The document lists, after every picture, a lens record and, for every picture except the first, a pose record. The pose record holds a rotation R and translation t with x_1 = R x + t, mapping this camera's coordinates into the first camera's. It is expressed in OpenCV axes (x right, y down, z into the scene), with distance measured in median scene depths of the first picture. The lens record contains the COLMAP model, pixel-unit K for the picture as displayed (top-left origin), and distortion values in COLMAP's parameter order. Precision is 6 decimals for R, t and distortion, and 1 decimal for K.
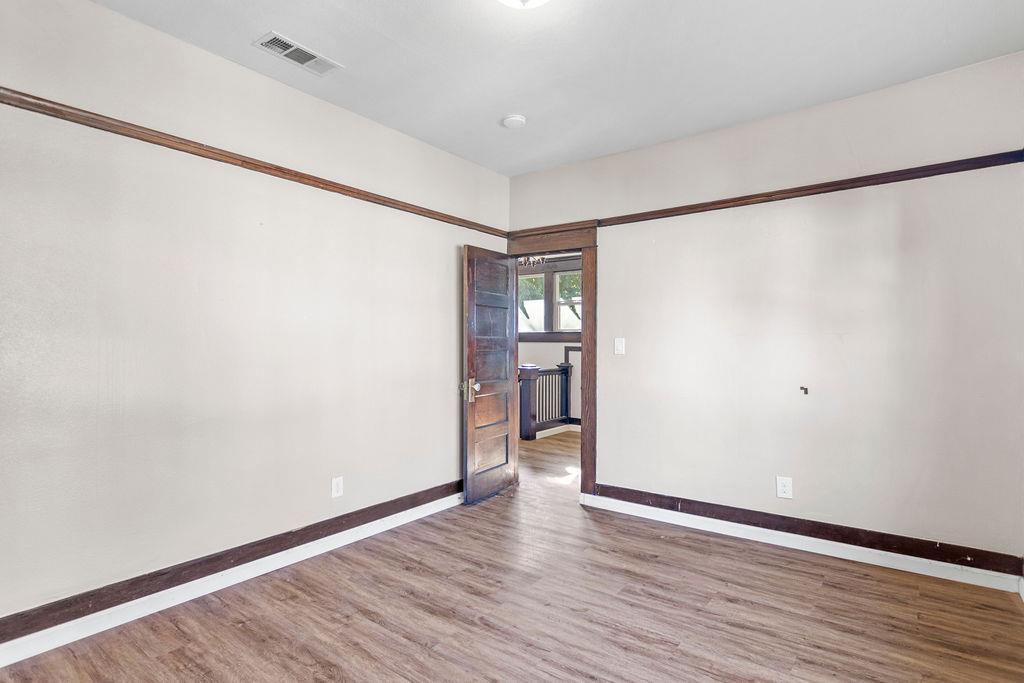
lens RADIAL K [[522.1, 0, 510.8], [0, 522.1, 341.4], [0, 0, 1]] dist [0.002942, -0.000074]
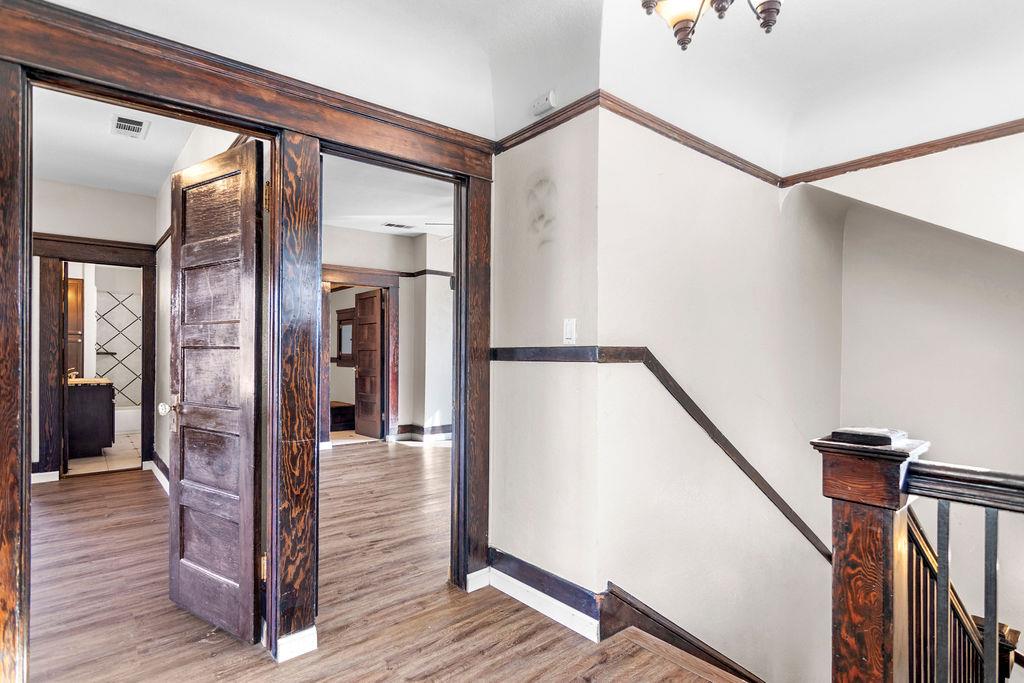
lens RADIAL K [[522.1, 0, 511.4], [0, 522.1, 351.4], [0, 0, 1]] dist [0.002942, -0.000074]
pose [[-0.224832, -0.002266, -0.974395, 0.524698], [0.004968, 0.999982, -0.003472, 0.031503], [0.974385, -0.005622, -0.224817, 1.745004]]
